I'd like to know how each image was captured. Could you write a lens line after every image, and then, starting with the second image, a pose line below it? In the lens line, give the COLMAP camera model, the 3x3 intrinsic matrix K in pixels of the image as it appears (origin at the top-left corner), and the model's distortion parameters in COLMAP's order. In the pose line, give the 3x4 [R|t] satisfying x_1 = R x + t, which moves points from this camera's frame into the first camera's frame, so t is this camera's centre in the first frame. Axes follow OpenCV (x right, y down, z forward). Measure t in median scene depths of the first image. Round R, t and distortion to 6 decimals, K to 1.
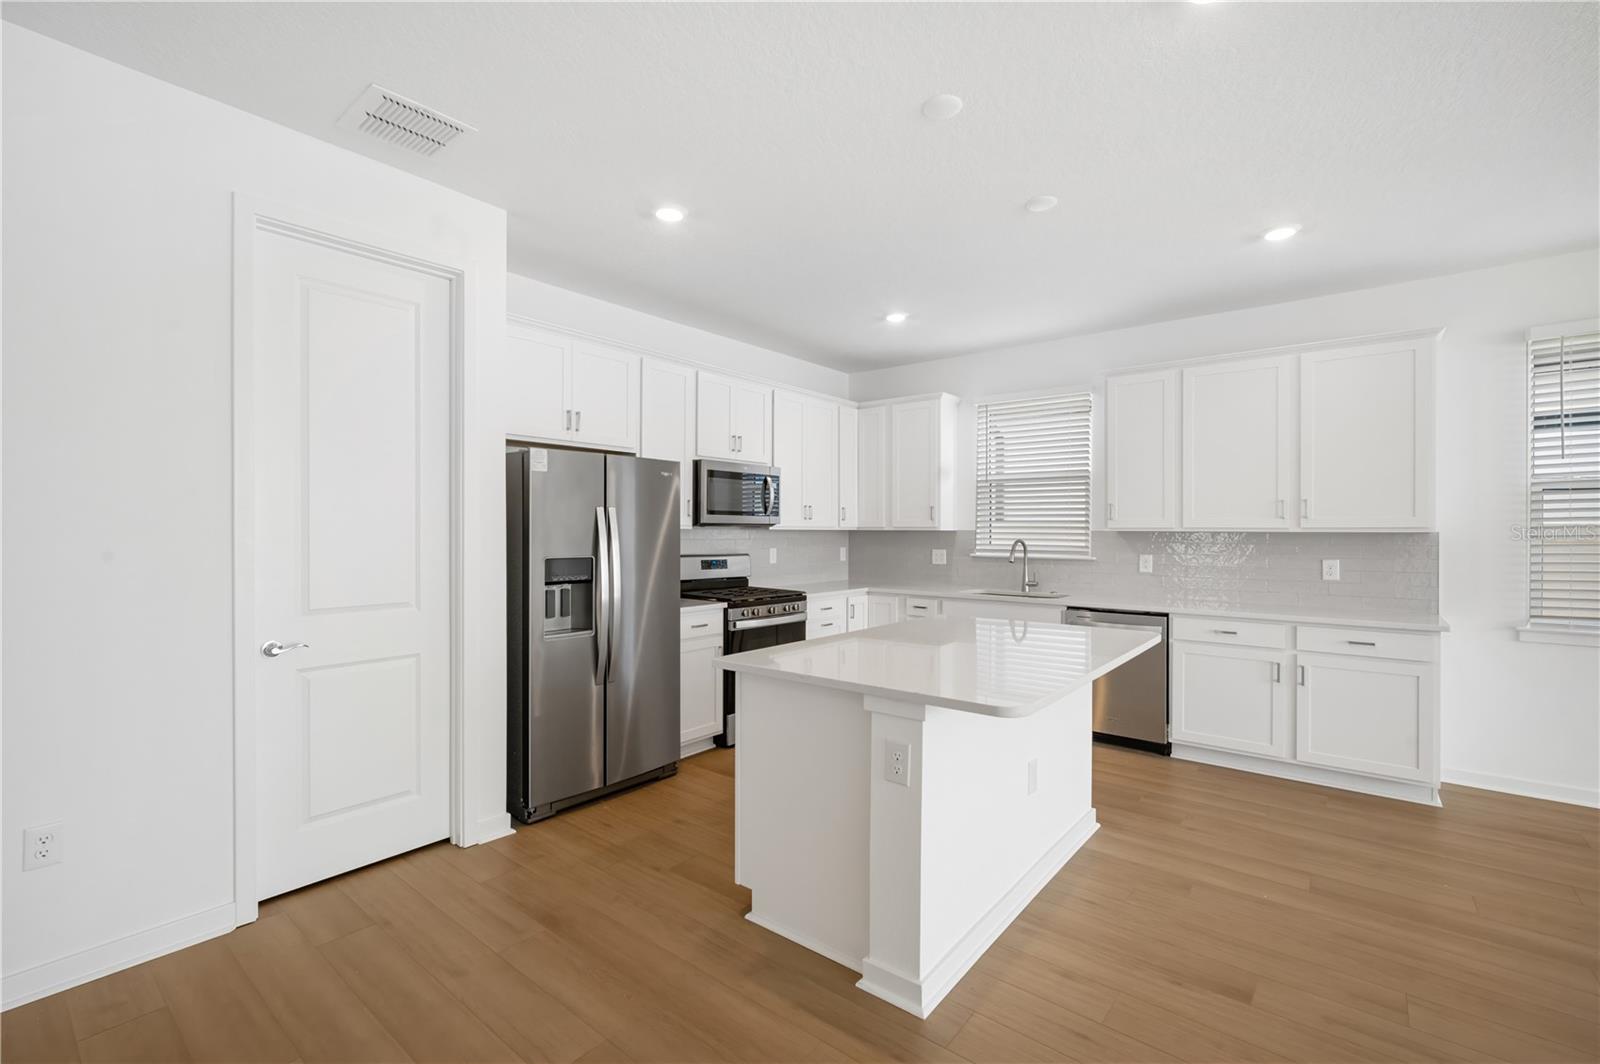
lens RADIAL K [[699.8, 0, 796.0], [0, 699.8, 542.3], [0, 0, 1]] dist [-0.001798, 0.000254]
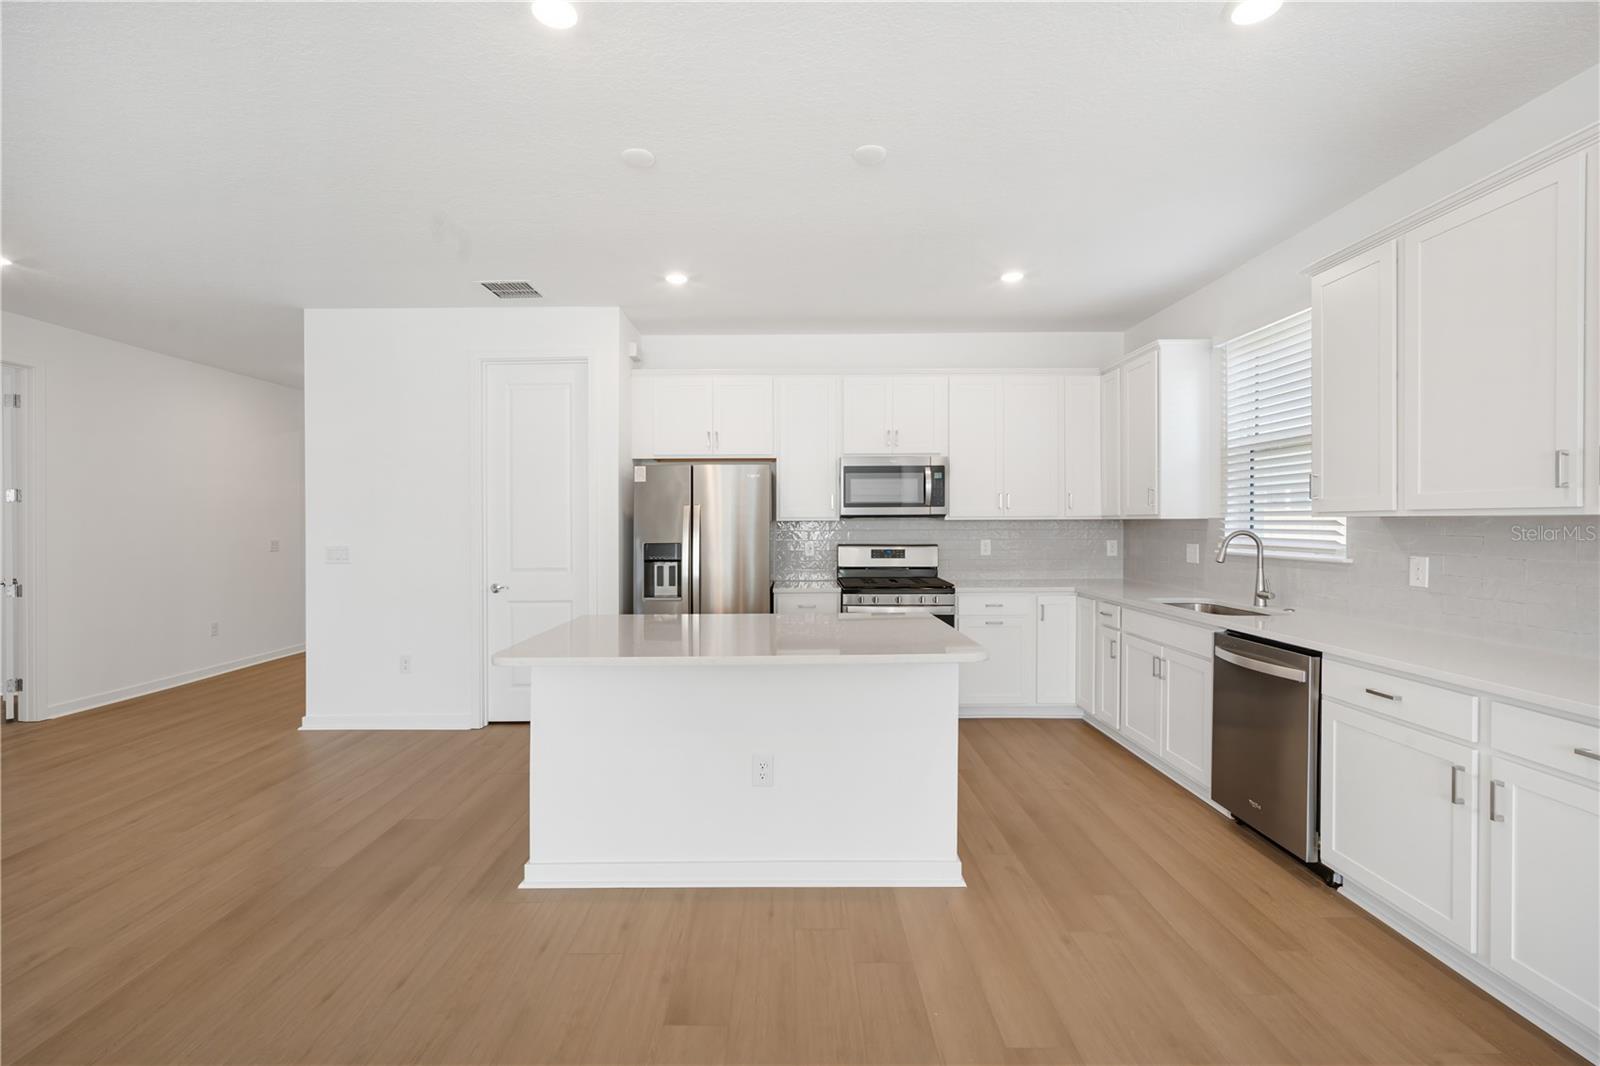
lens RADIAL K [[699.8, 0, 792.5], [0, 699.8, 535.6], [0, 0, 1]] dist [-0.001798, 0.000254]
pose [[0.630951, 0.006374, -0.775796, 0.601867], [-0.004772, 0.999979, 0.004336, 0.000241], [0.775808, 0.000966, 0.630969, 0.219760]]
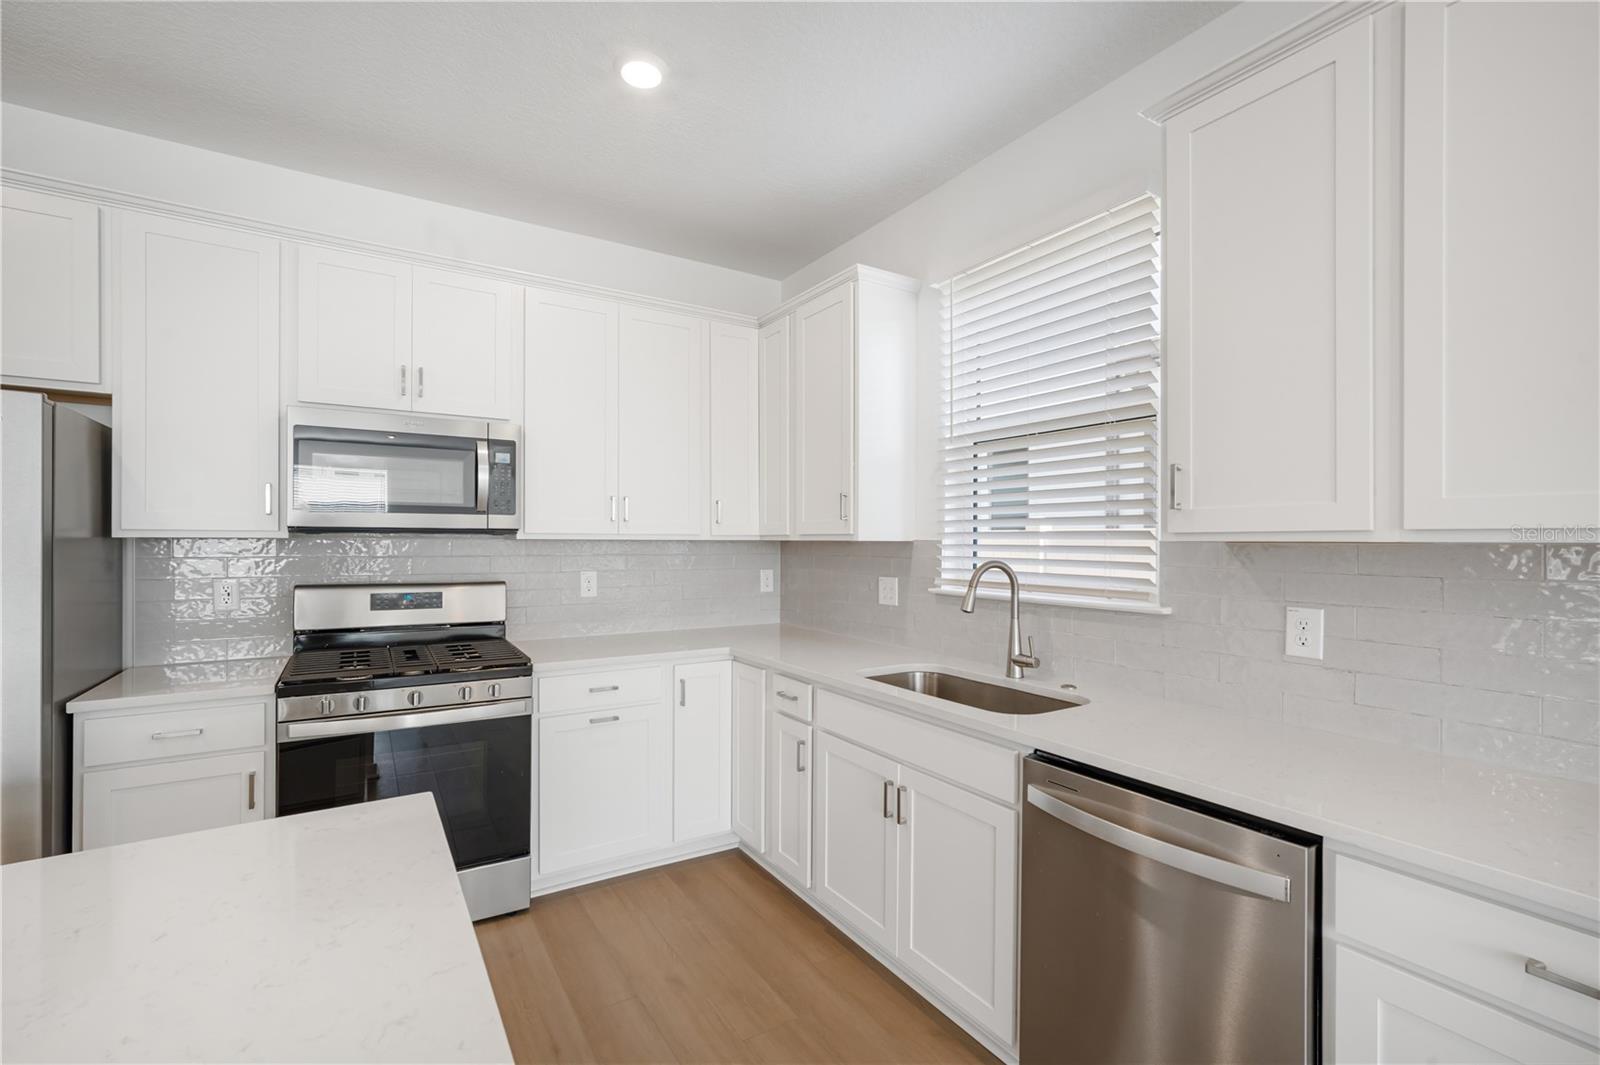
lens RADIAL K [[699.8, 0, 788.4], [0, 699.8, 547.3], [0, 0, 1]] dist [-0.001798, 0.000254]
pose [[0.943108, 0.001782, -0.332480, 0.358367], [-0.004834, 0.999953, -0.008353, -0.008431], [0.332450, 0.009486, 0.943073, 0.559756]]
